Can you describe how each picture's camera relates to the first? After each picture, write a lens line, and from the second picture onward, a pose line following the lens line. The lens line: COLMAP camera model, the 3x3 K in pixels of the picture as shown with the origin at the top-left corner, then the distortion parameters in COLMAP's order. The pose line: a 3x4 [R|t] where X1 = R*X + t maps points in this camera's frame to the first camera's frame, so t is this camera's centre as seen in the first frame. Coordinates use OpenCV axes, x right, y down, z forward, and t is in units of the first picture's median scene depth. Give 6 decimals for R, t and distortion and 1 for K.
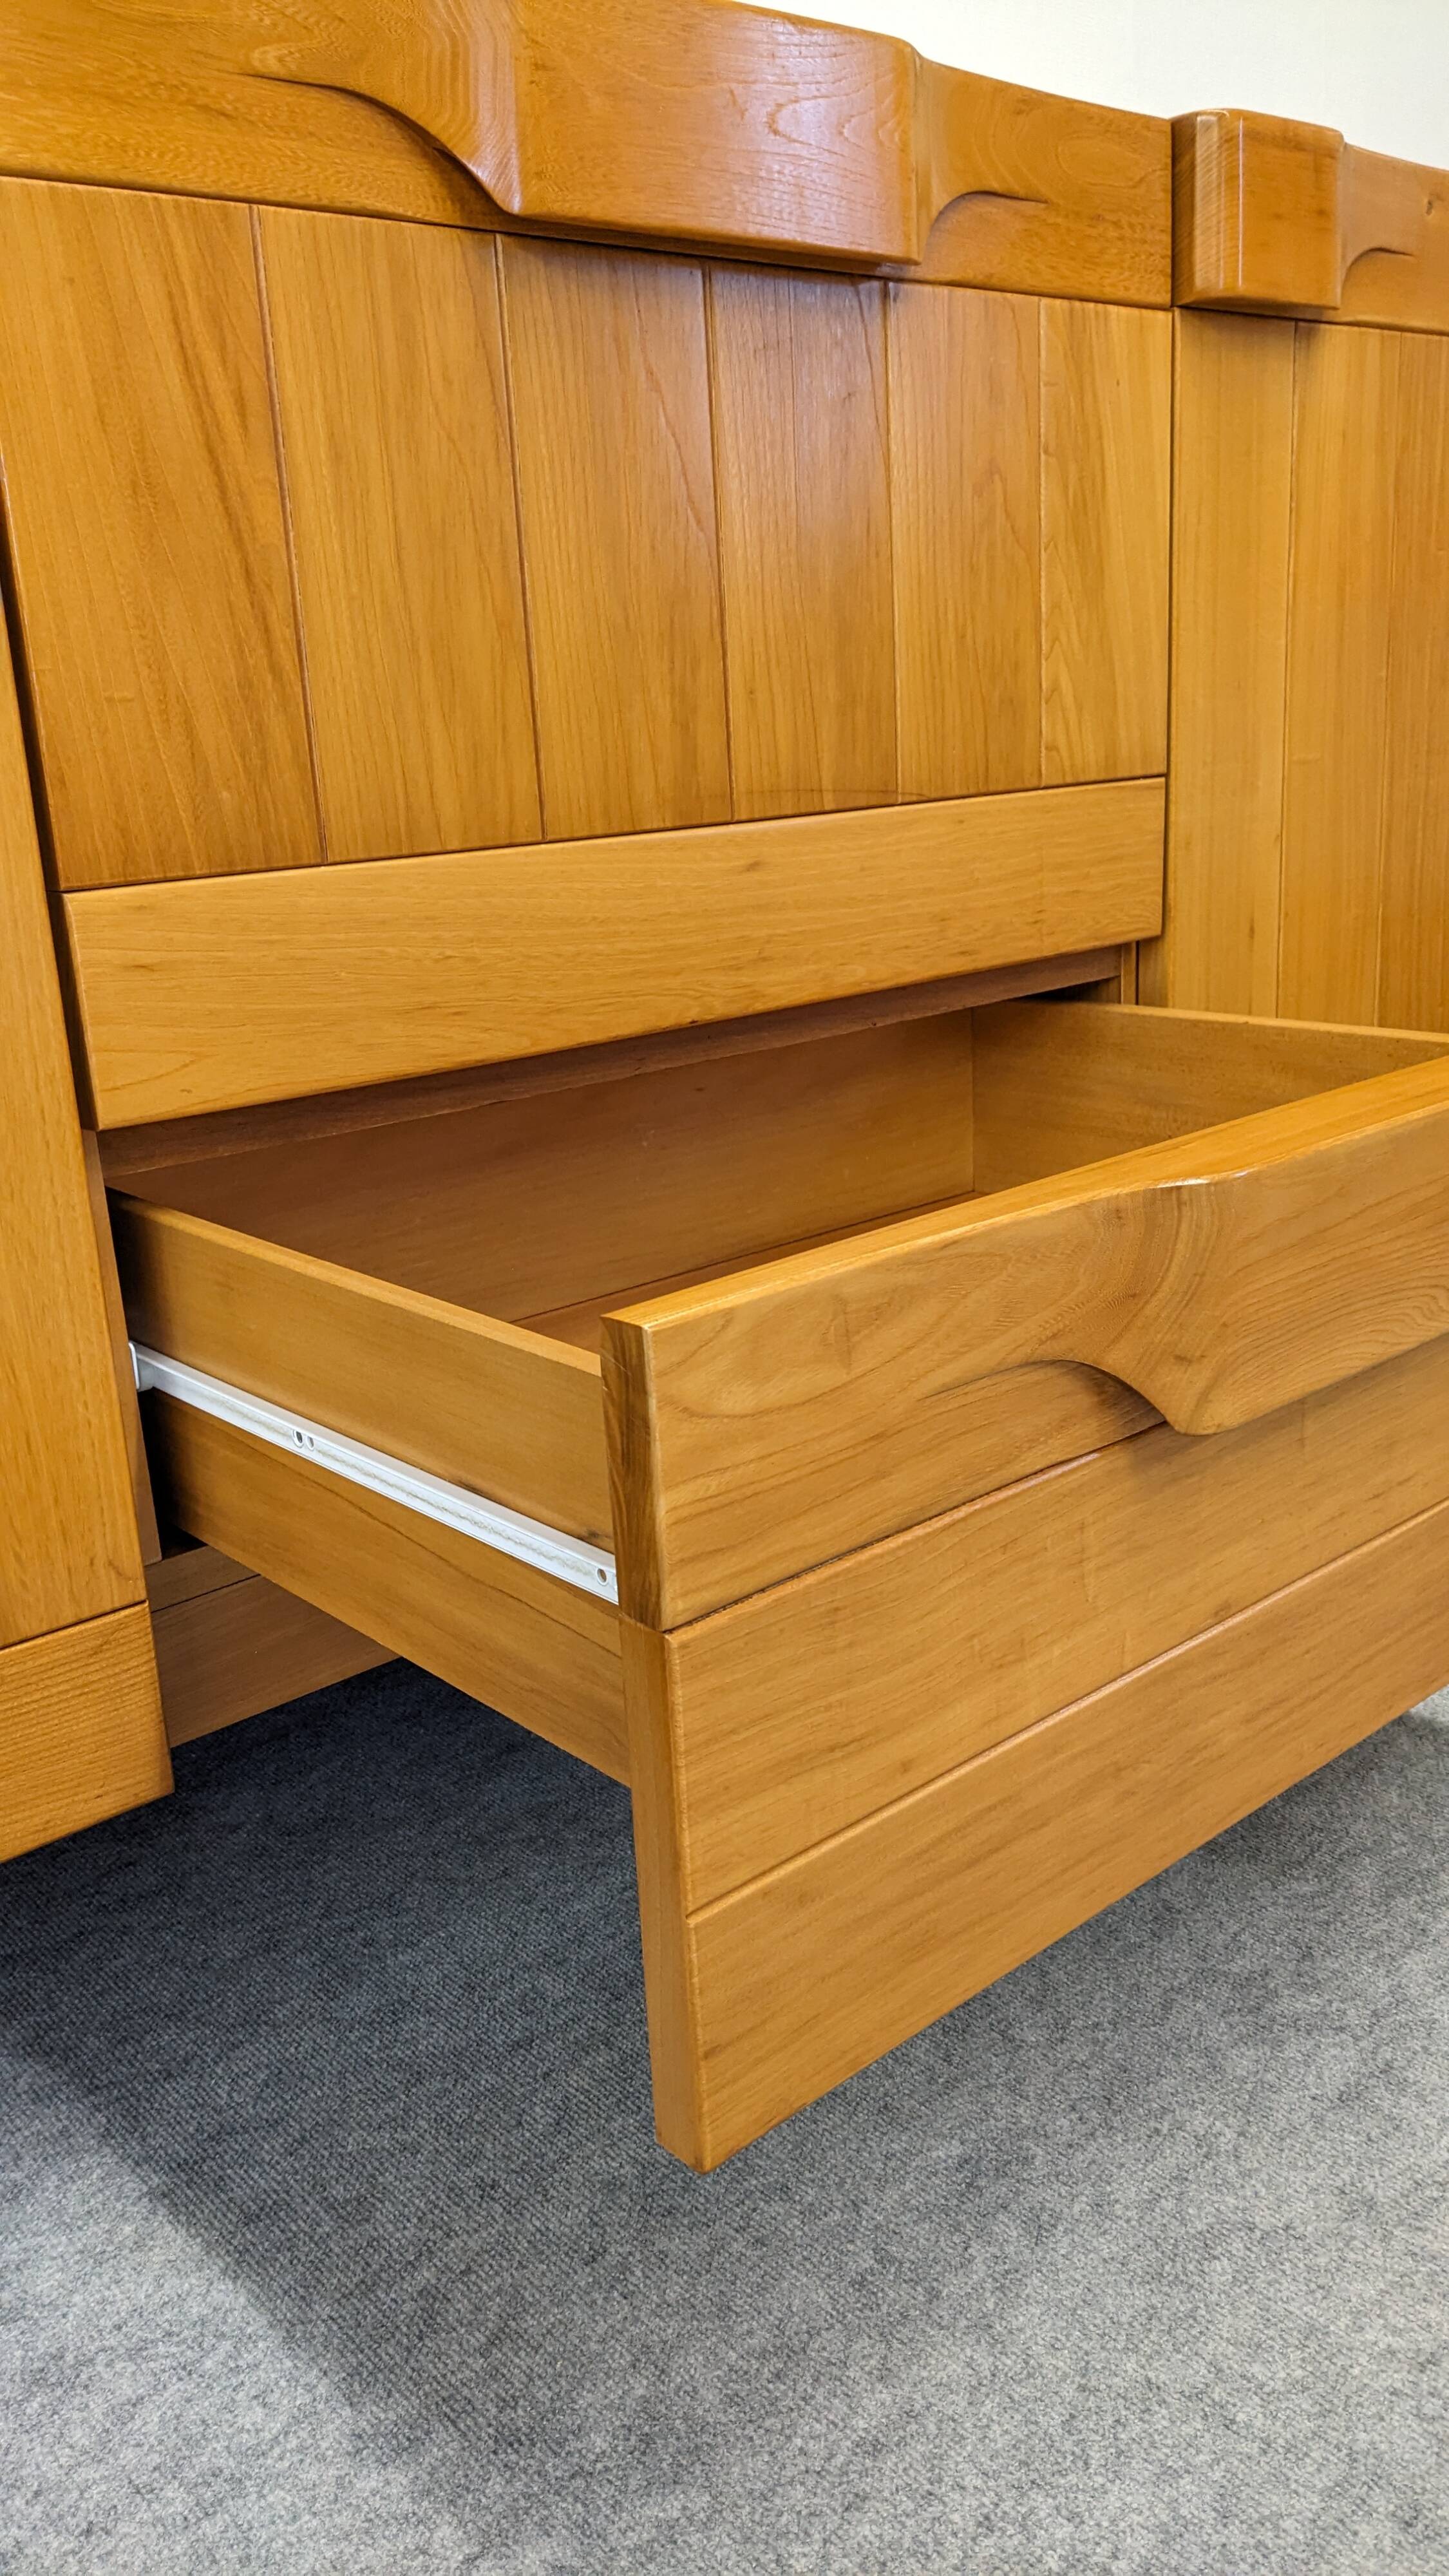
lens RADIAL K [[2037.2, 0, 715.4], [0, 2037.2, 1320.9], [0, 0, 1]] dist [0.062594, -0.104073]
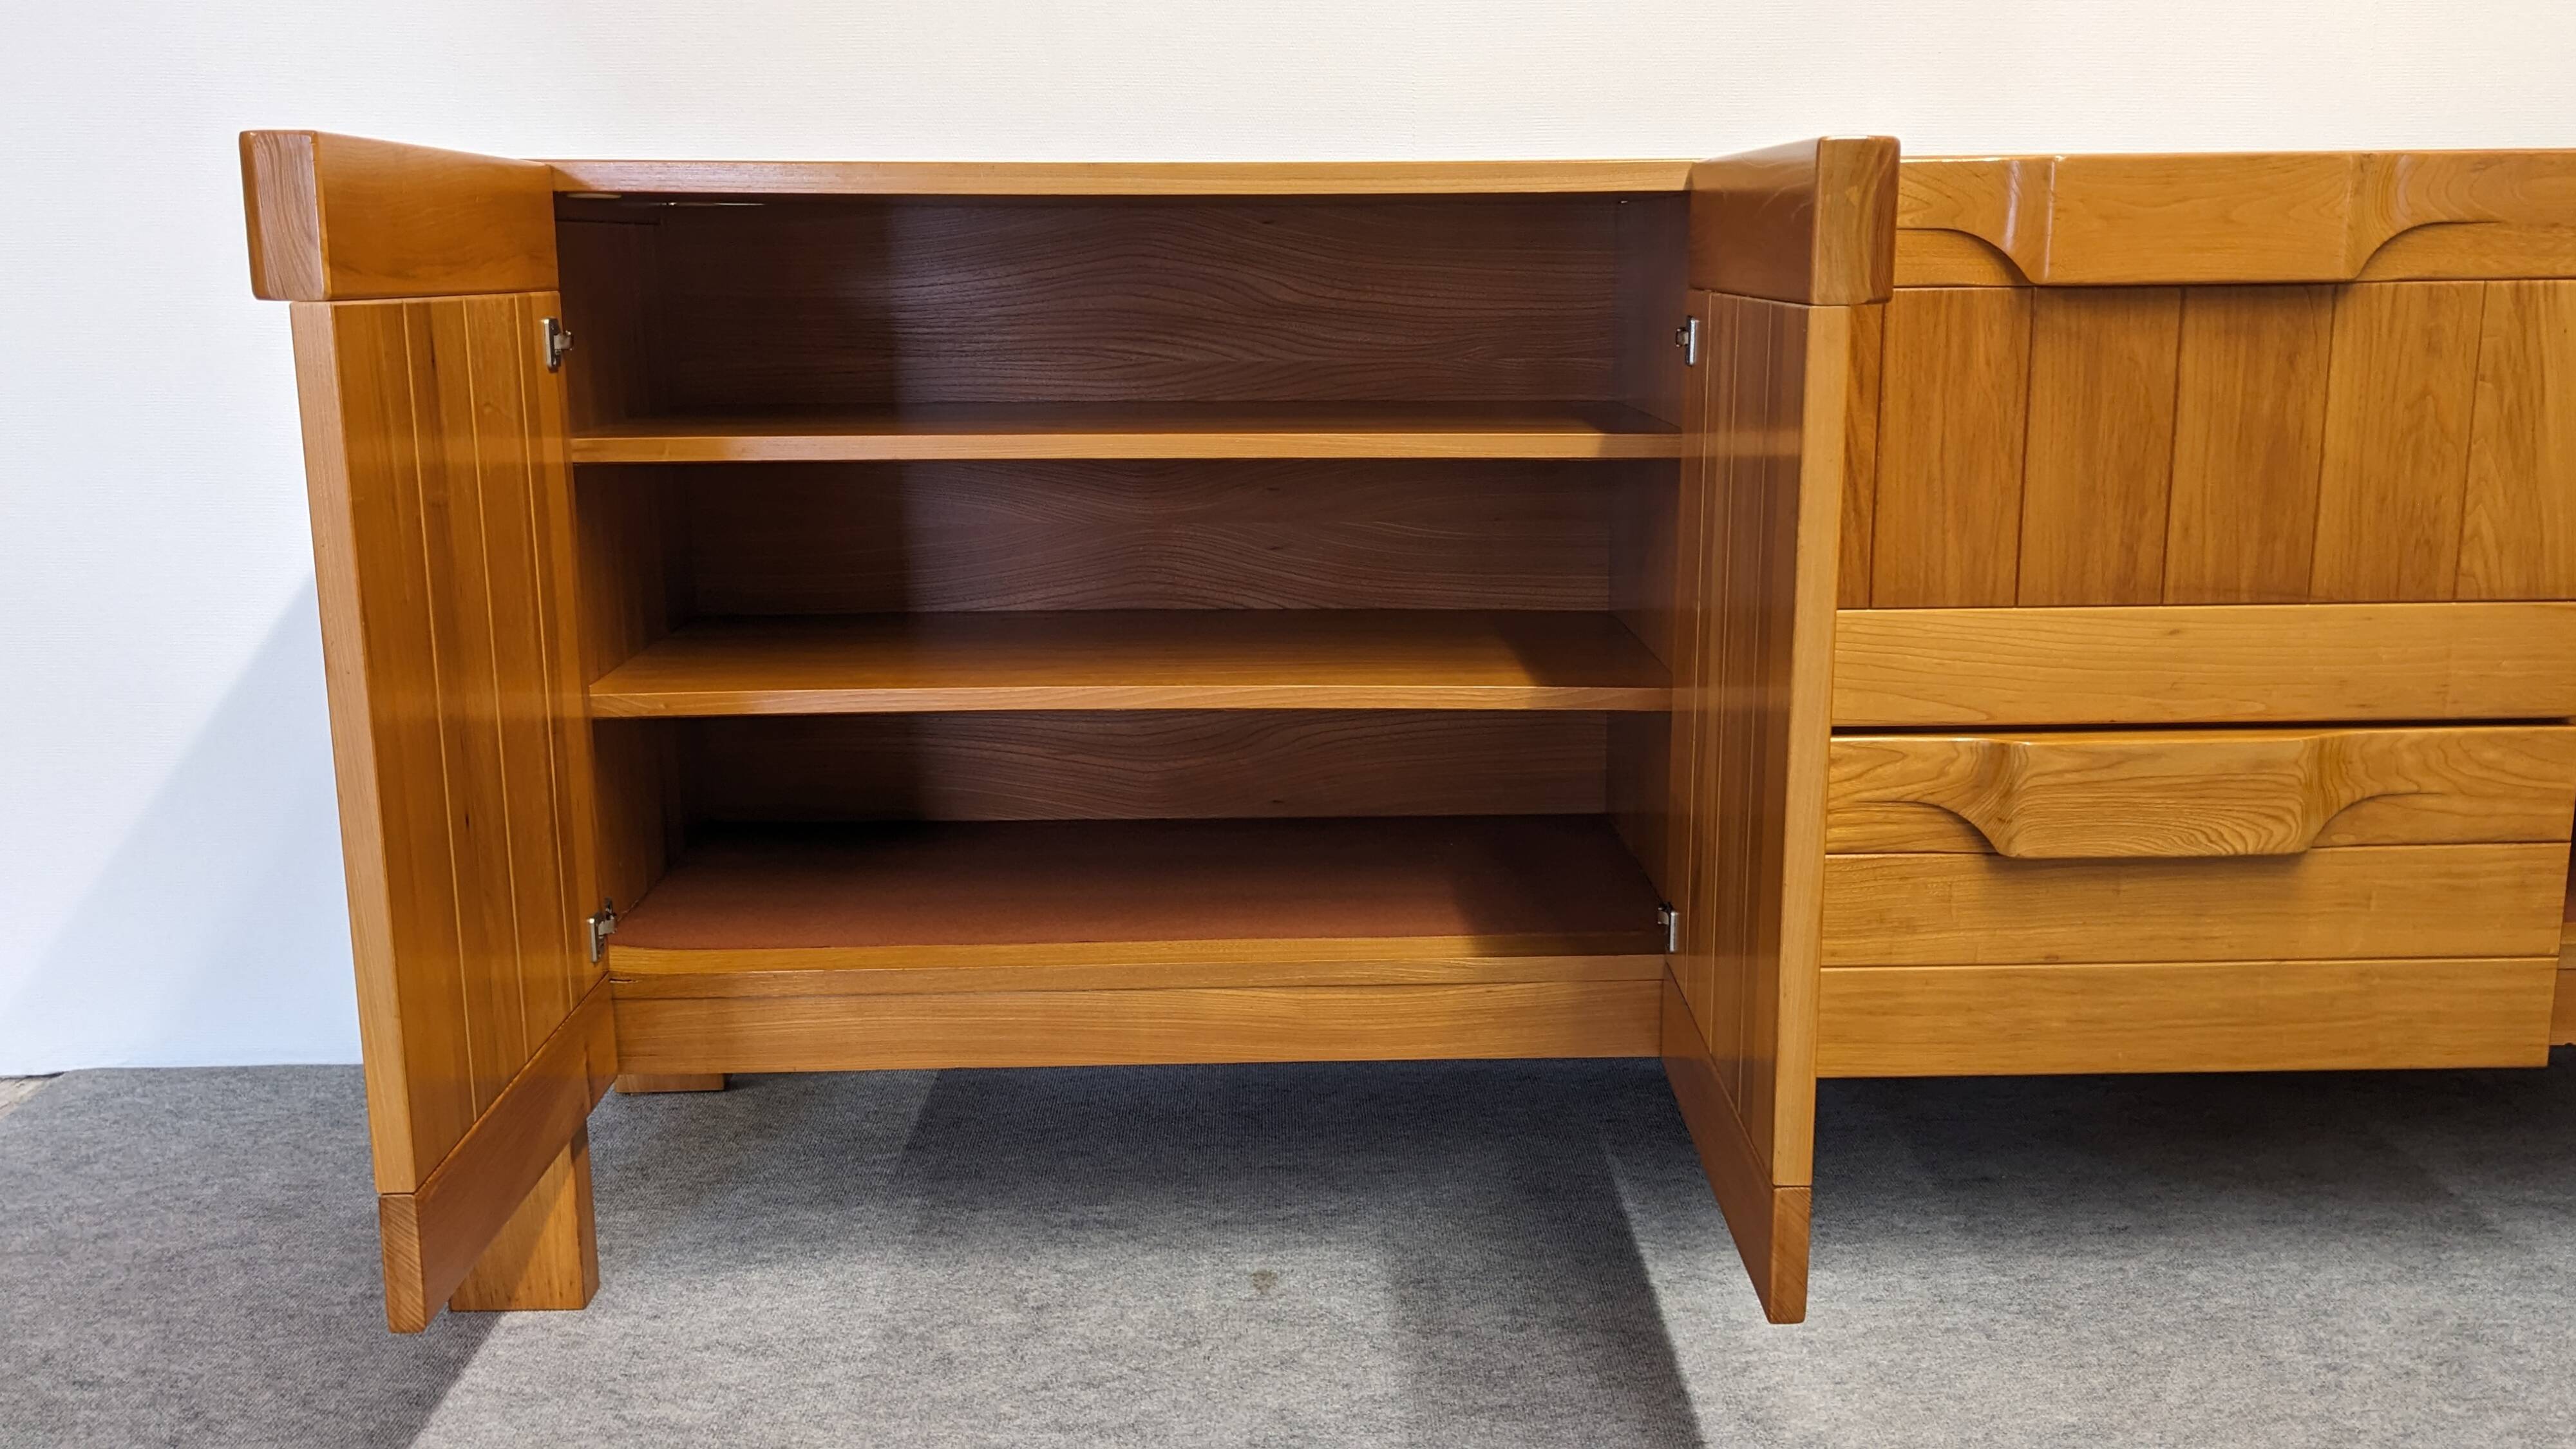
lens RADIAL K [[2285.7, 0, 1277.7], [0, 2285.7, 733.1], [0, 0, 1]] dist [0.061996, -0.102975]
pose [[0.761392, 0.178059, -0.623359, 0.646047], [-0.218565, 0.975752, 0.011755, -0.015429], [0.610337, 0.127294, 0.781847, -0.854673]]
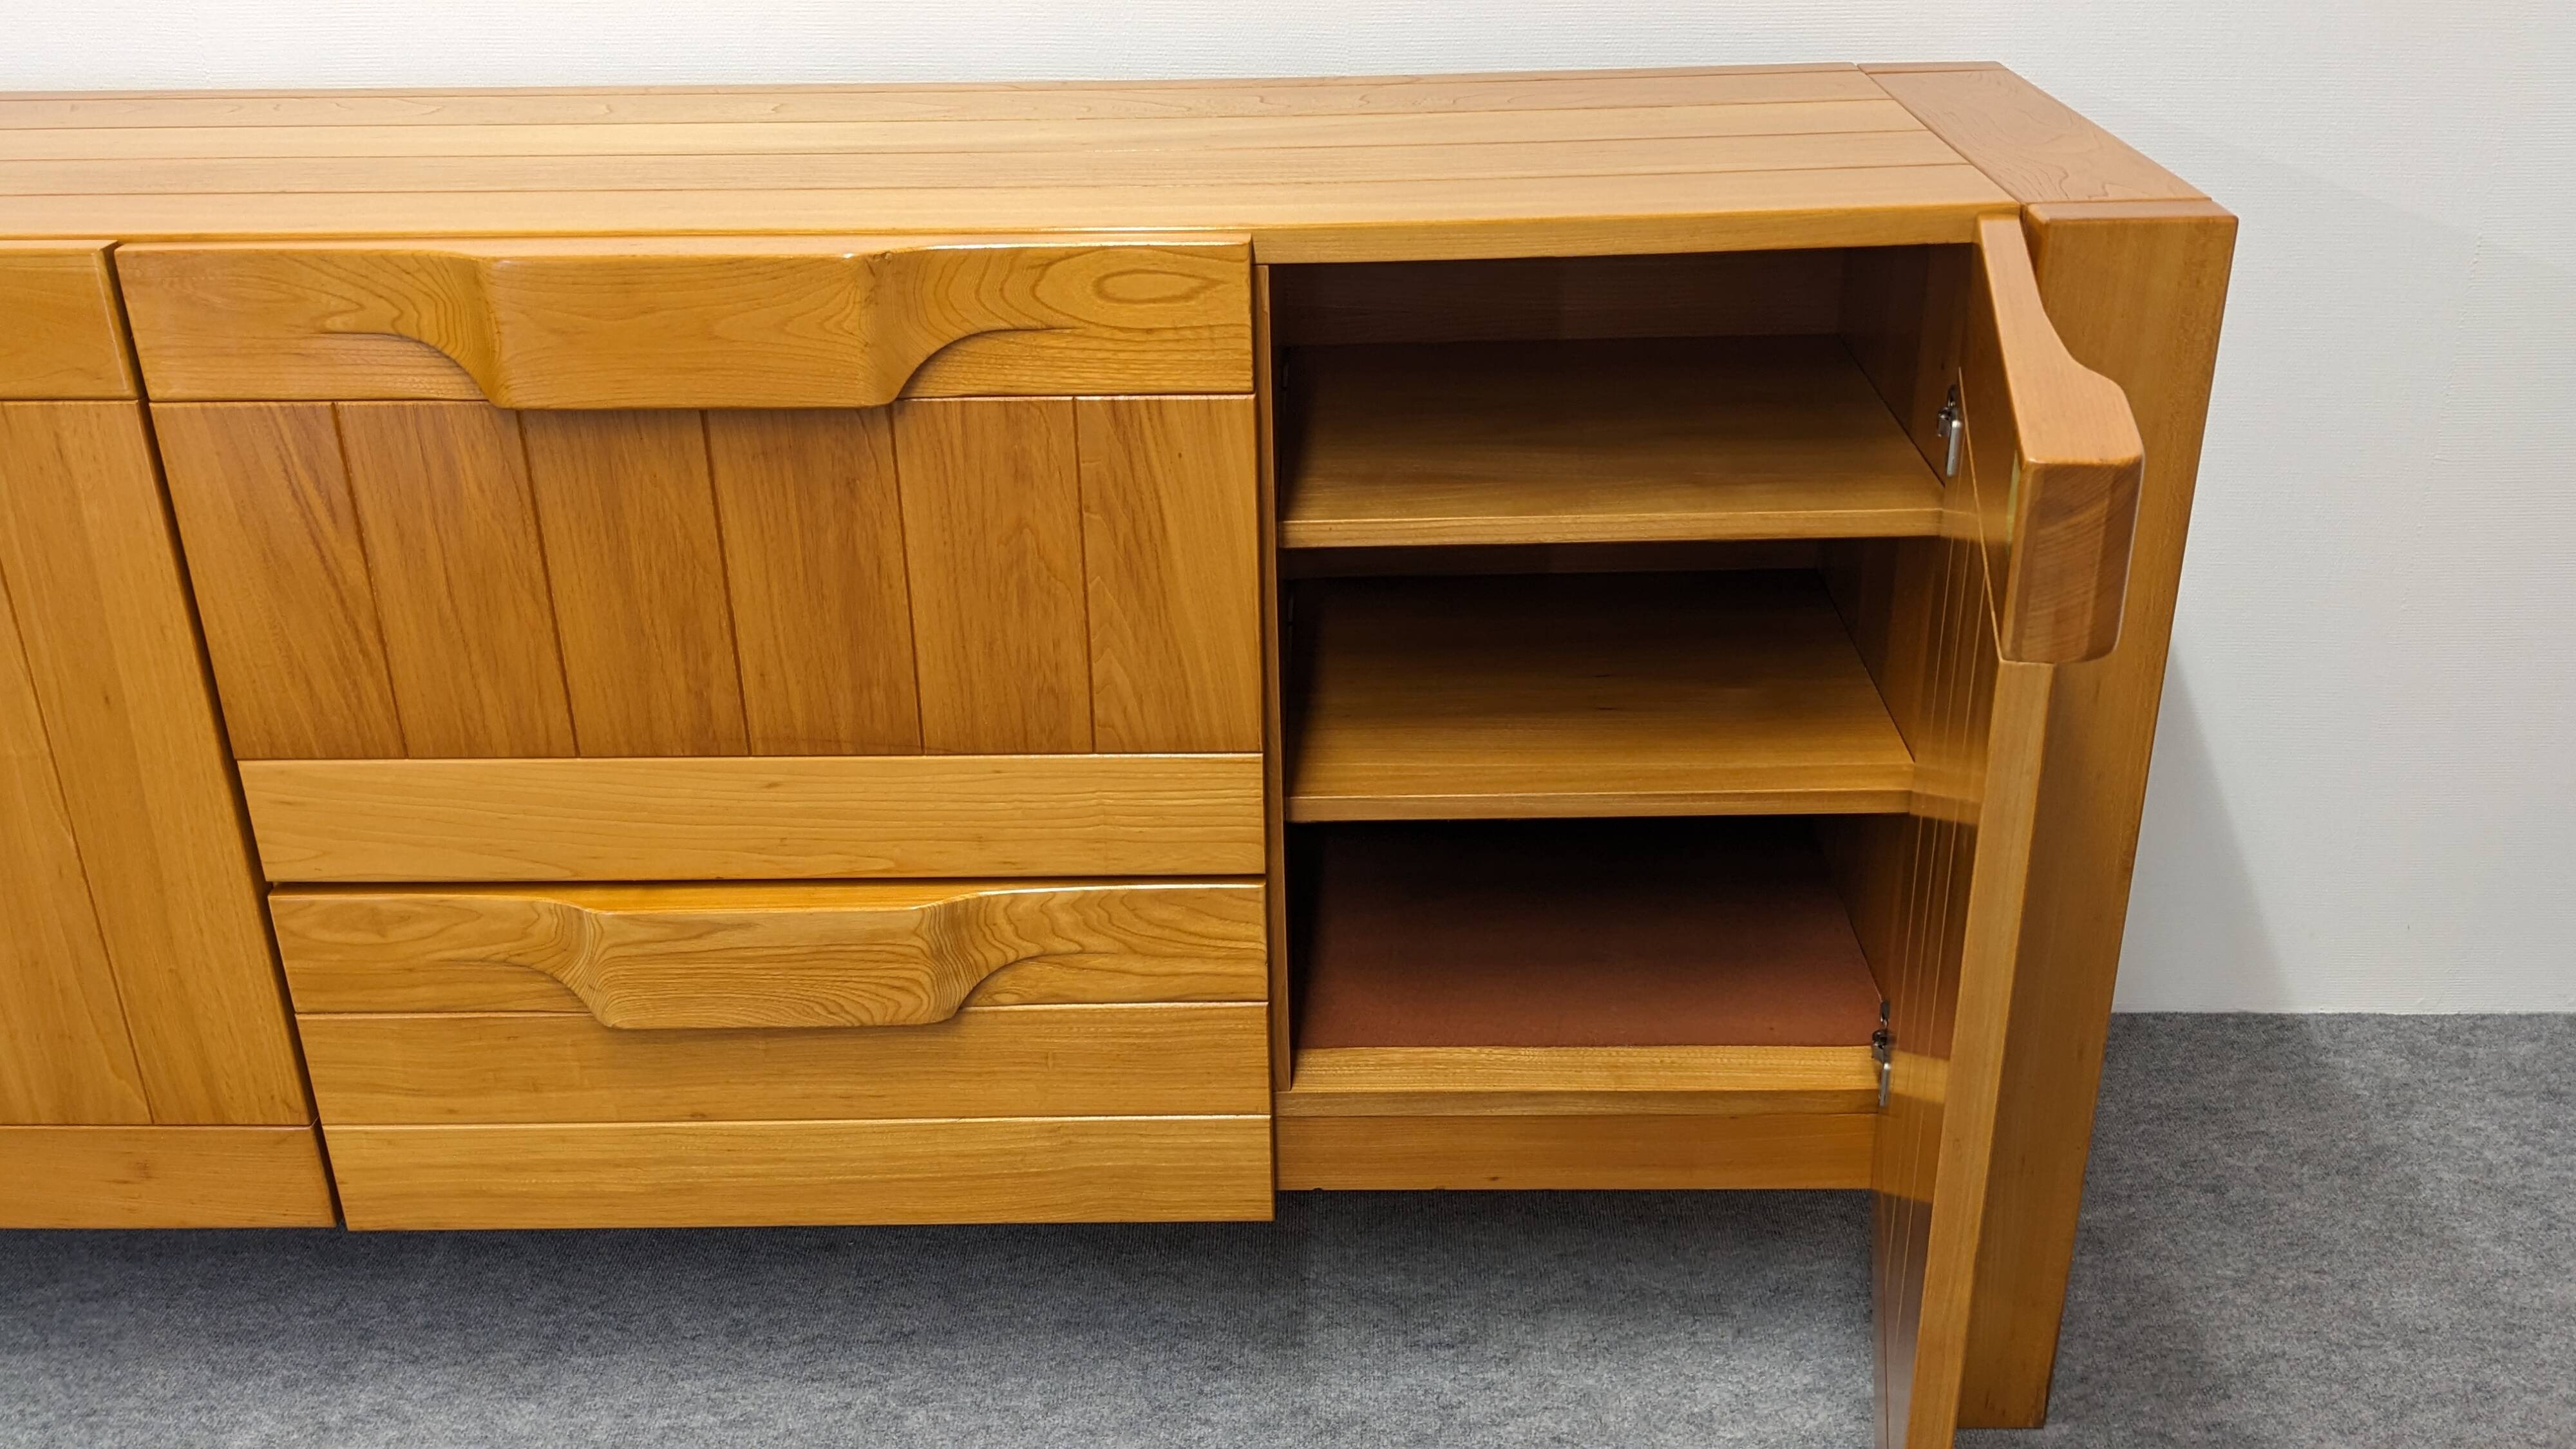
lens RADIAL K [[2283.7, 0, 1296.6], [0, 2283.7, 728.0], [0, 0, 1]] dist [0.085394, -0.158633]
pose [[0.743679, 0.325265, -0.584076, 1.208354], [-0.218828, 0.943968, 0.247060, -0.744157], [0.631709, -0.055921, 0.773186, 0.045729]]
